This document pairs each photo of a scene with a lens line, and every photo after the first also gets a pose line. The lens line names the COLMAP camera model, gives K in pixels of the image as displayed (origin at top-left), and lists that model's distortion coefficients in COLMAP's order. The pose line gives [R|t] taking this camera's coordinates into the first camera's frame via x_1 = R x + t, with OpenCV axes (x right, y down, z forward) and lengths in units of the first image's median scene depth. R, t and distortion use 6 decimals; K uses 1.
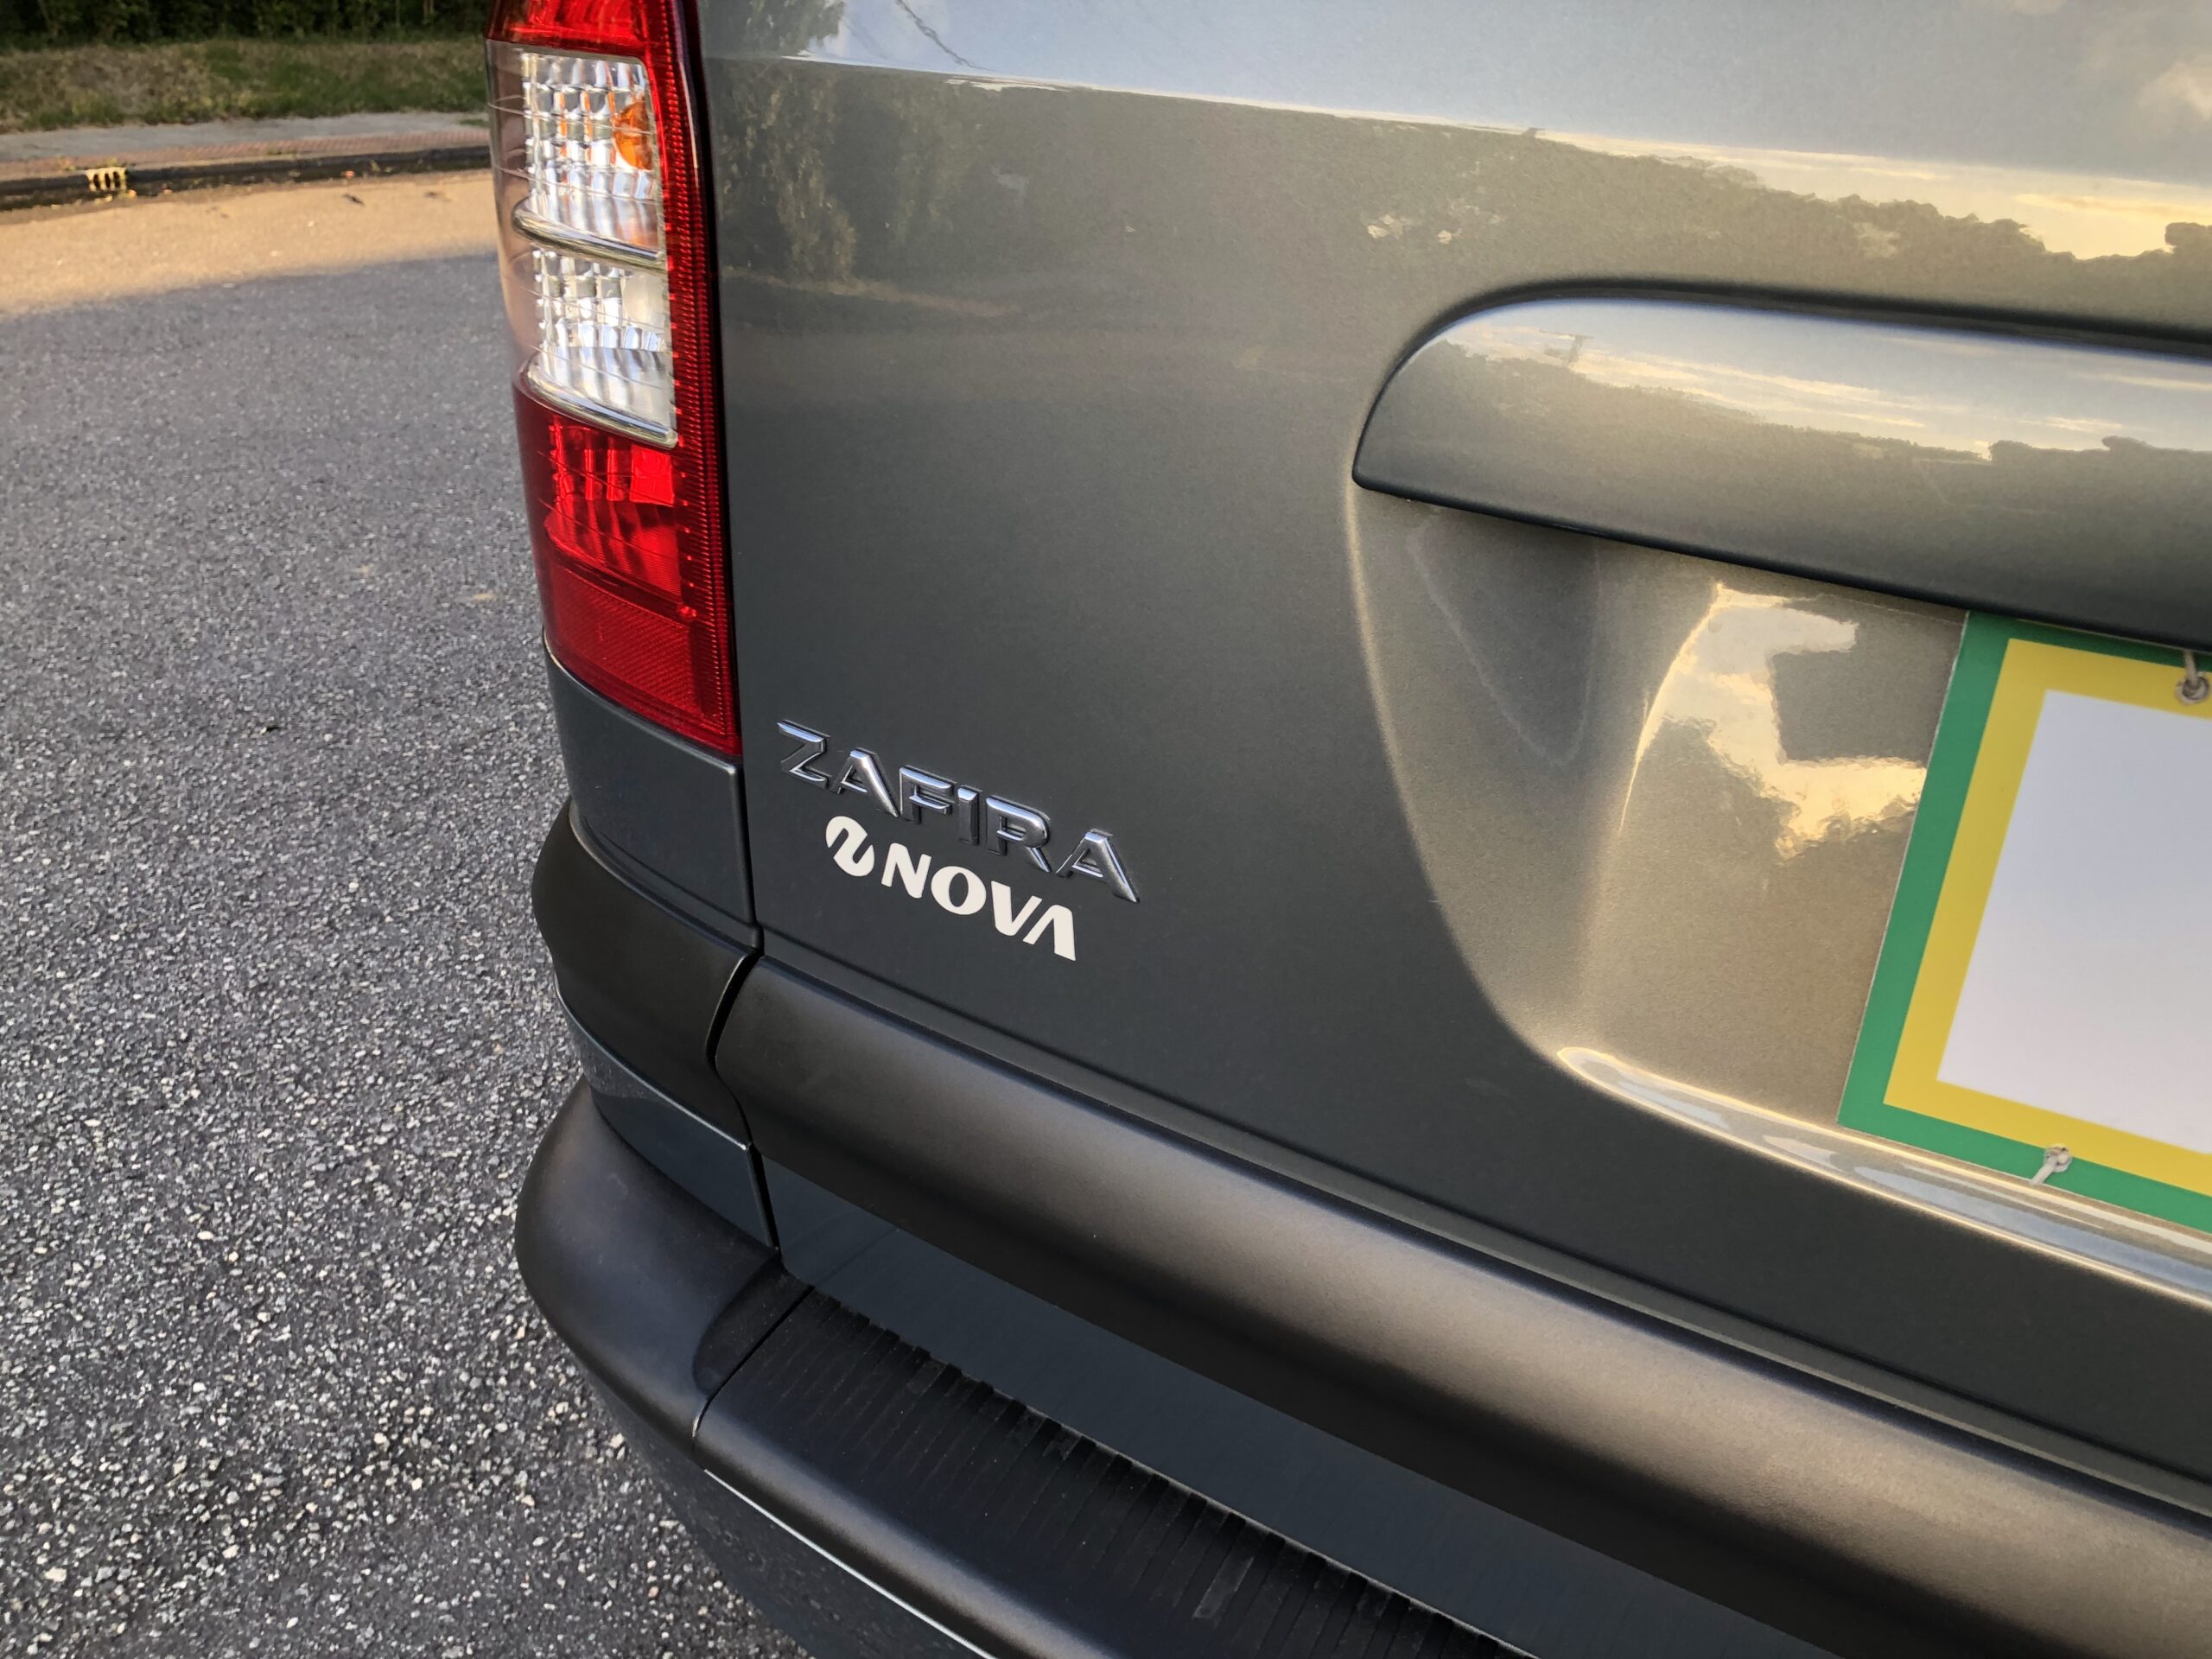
lens RADIAL K [[1855.0, 0, 1106.0], [0, 1855.0, 829.5], [0, 0, 1]] dist [0.000036, 0.025001]
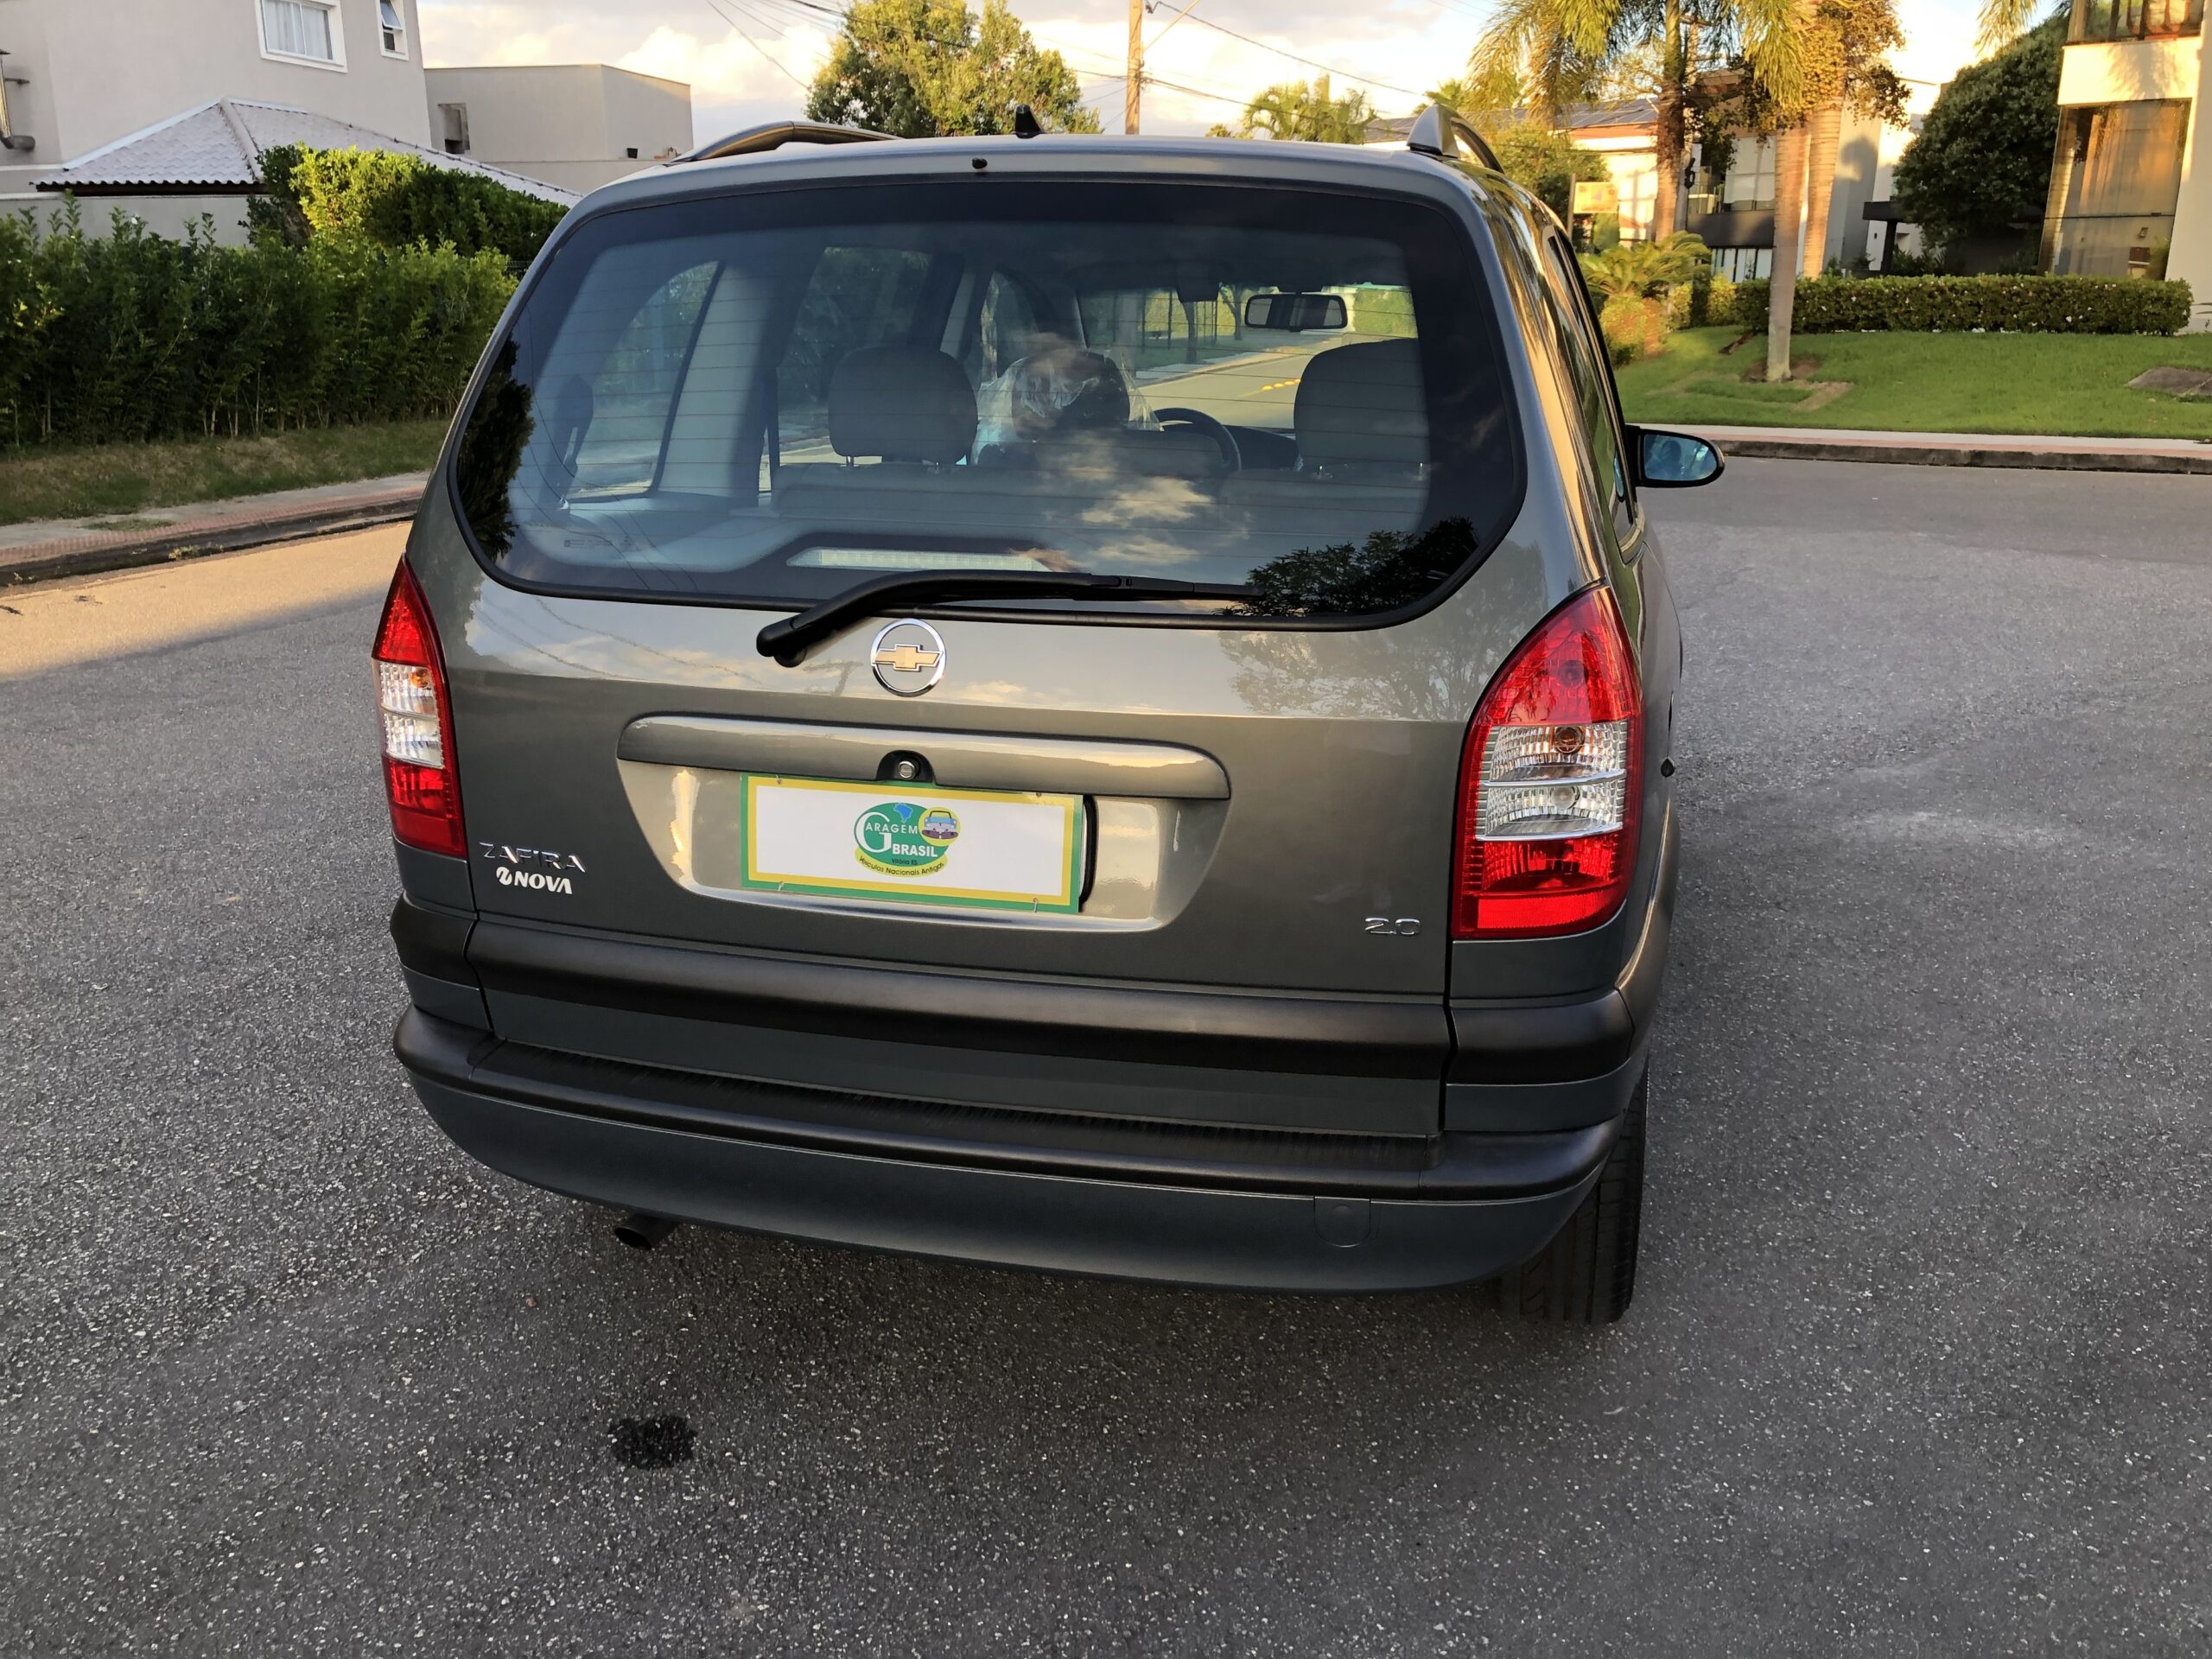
lens RADIAL K [[1808.1, 0, 1132.2], [0, 1808.1, 842.1], [0, 0, 1]] dist [0.006565, 0.013535]
pose [[0.973196, -0.108206, 0.202930, 0.118043], [0.136481, 0.981953, -0.130927, 0.200711], [-0.185101, 0.155114, 0.970401, -0.913235]]
